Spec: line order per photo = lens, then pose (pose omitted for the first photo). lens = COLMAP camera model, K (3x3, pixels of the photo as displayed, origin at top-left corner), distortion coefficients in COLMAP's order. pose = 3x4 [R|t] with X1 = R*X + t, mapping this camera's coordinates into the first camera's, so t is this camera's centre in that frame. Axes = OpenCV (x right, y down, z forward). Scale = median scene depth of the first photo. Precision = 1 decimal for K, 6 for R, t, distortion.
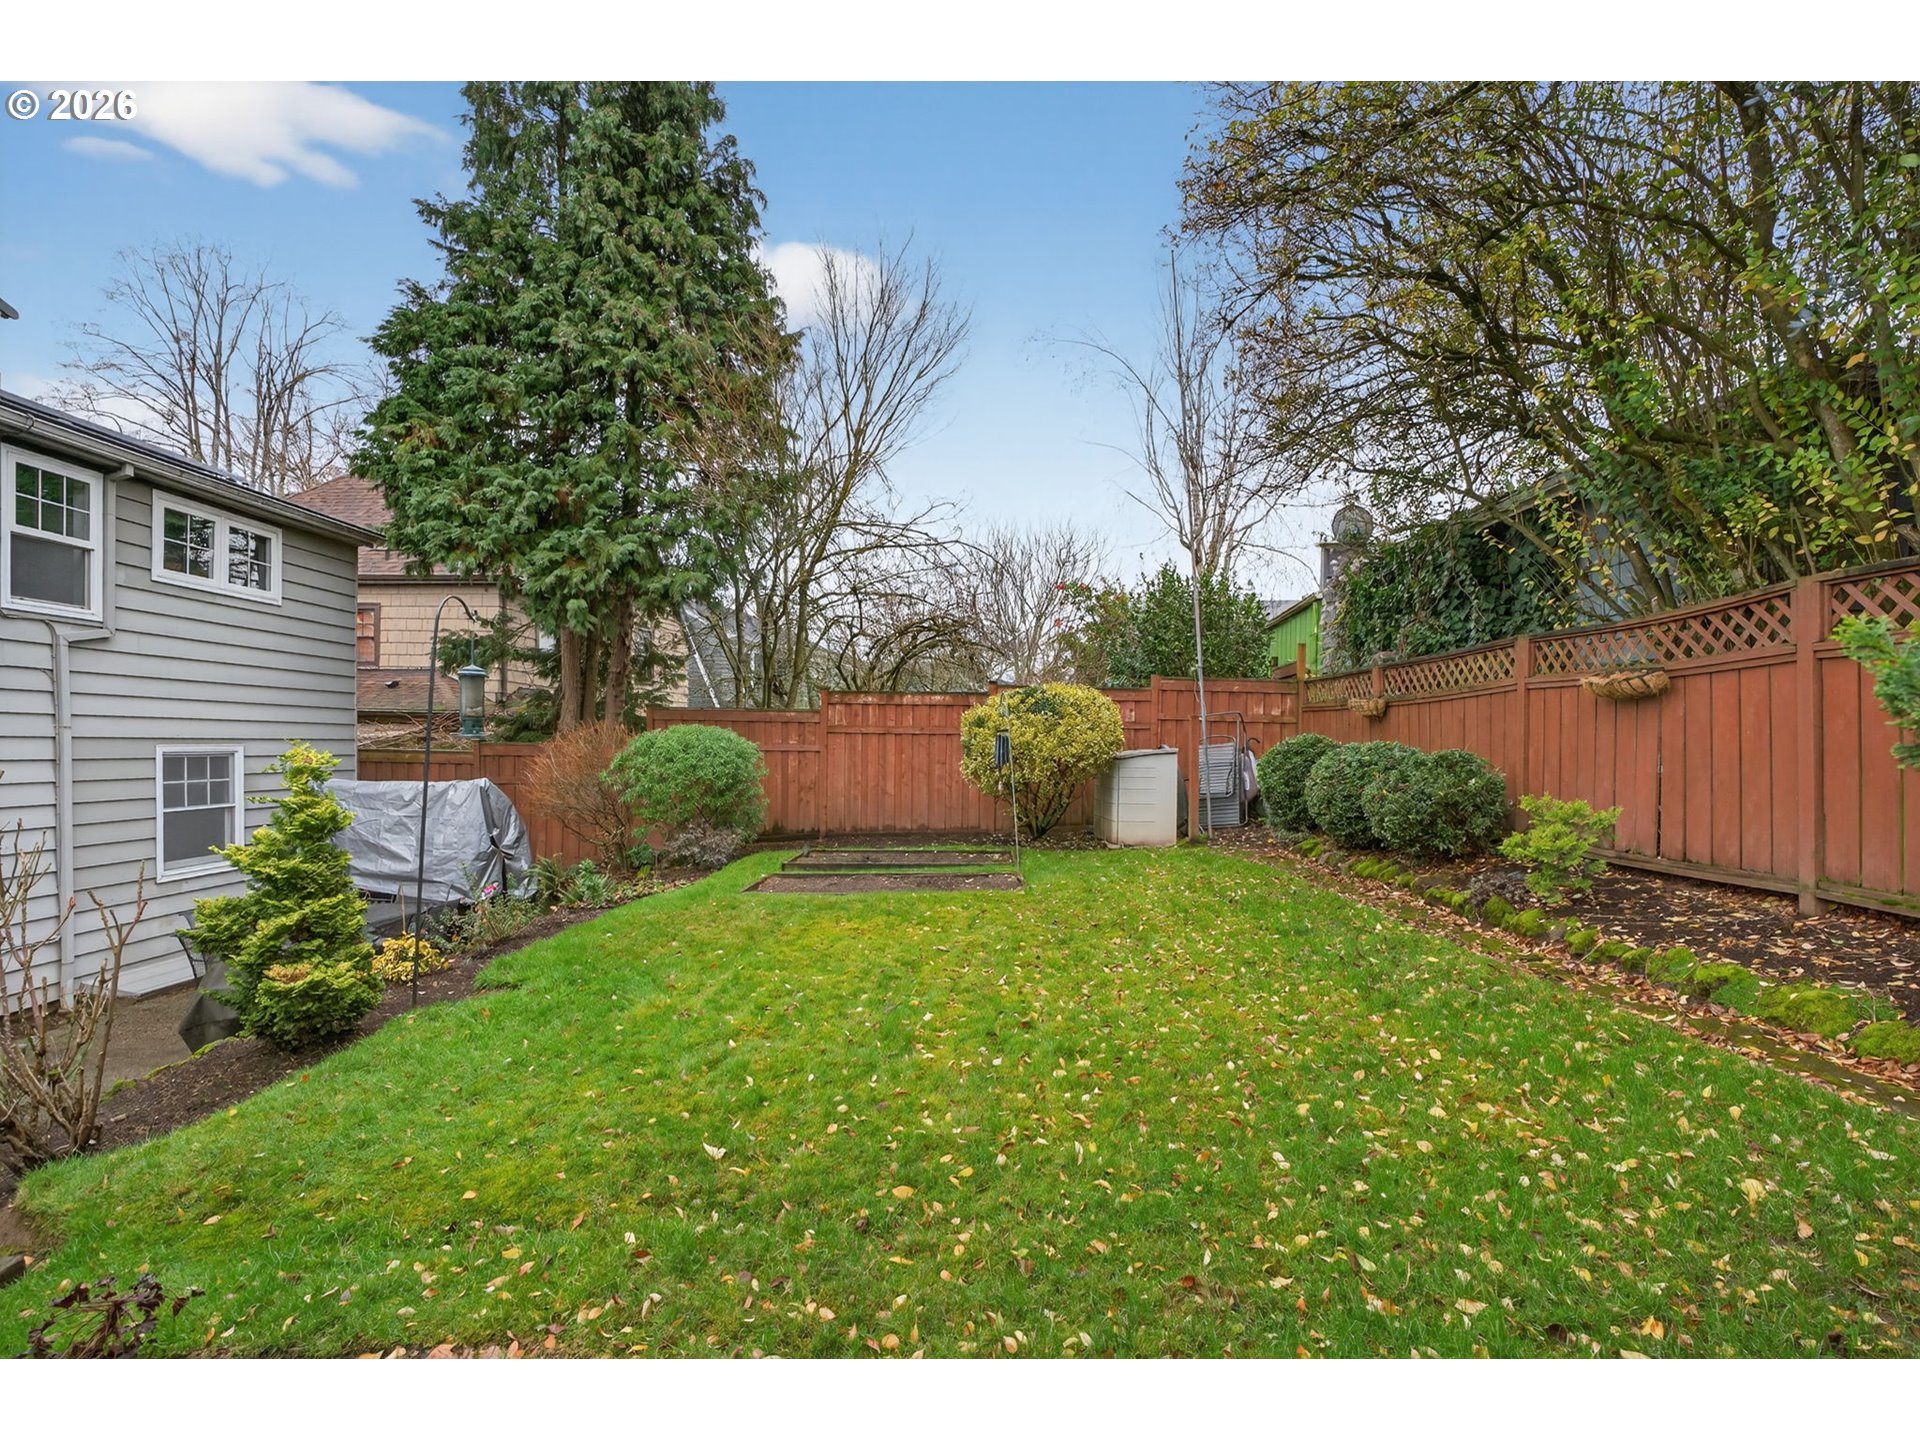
lens RADIAL K [[899.1, 0, 960.0], [0, 899.1, 720.0], [0, 0, 1]] dist [-0.006599, -0.000487]
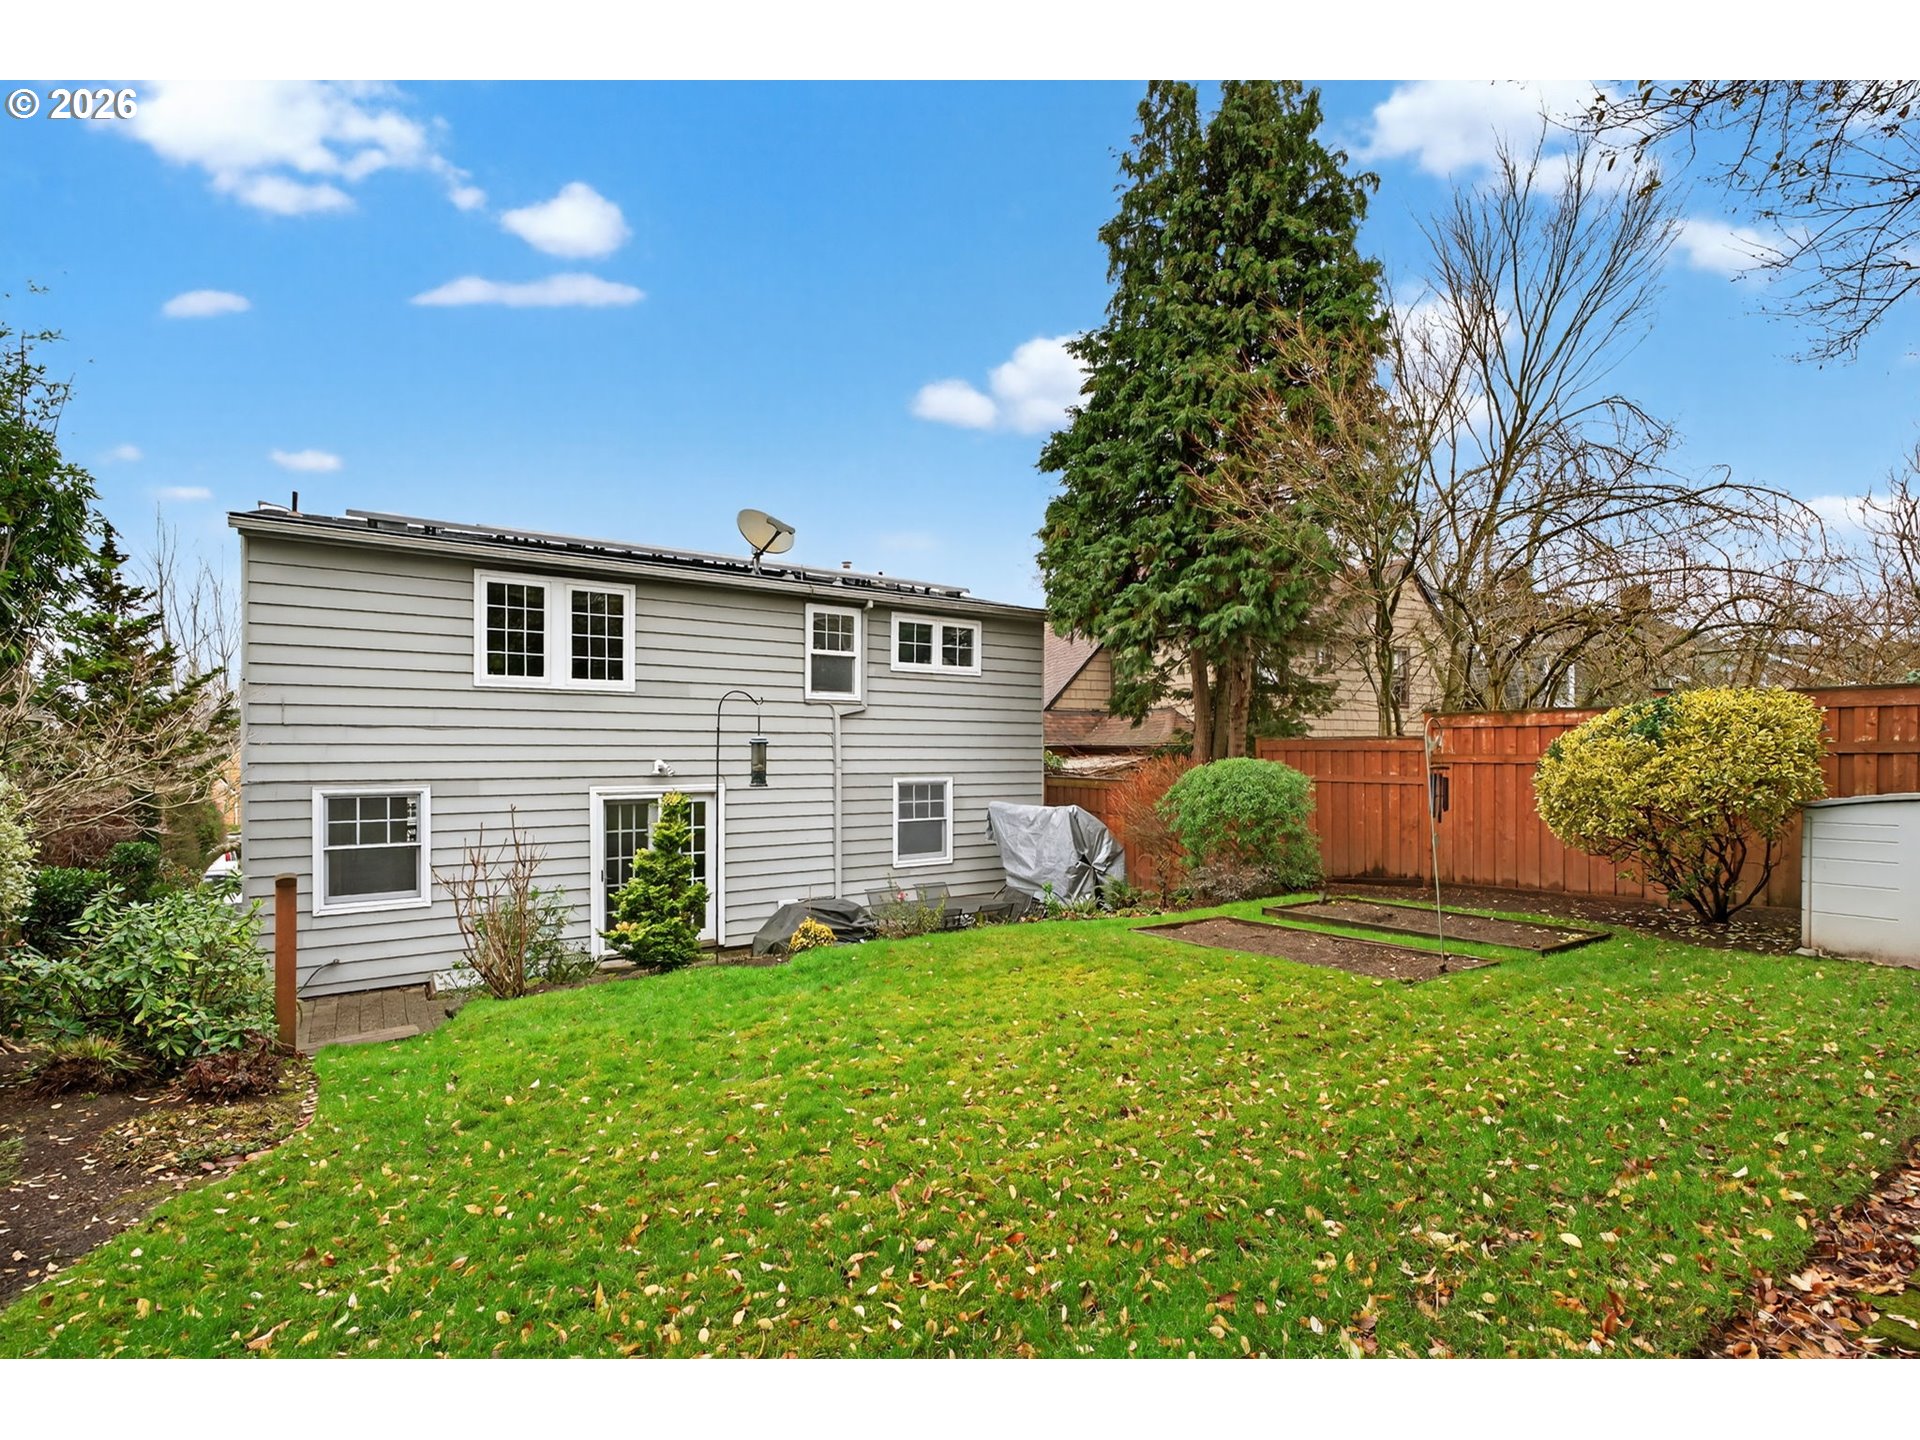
lens RADIAL K [[886.9, 0, 958.7], [0, 886.9, 705.4], [0, 0, 1]] dist [-0.002505, -0.000794]
pose [[0.567725, -0.058770, -0.821118, 0.396303], [0.027700, 0.998247, -0.052296, -0.011921], [0.822752, 0.006945, 0.568358, 0.212979]]
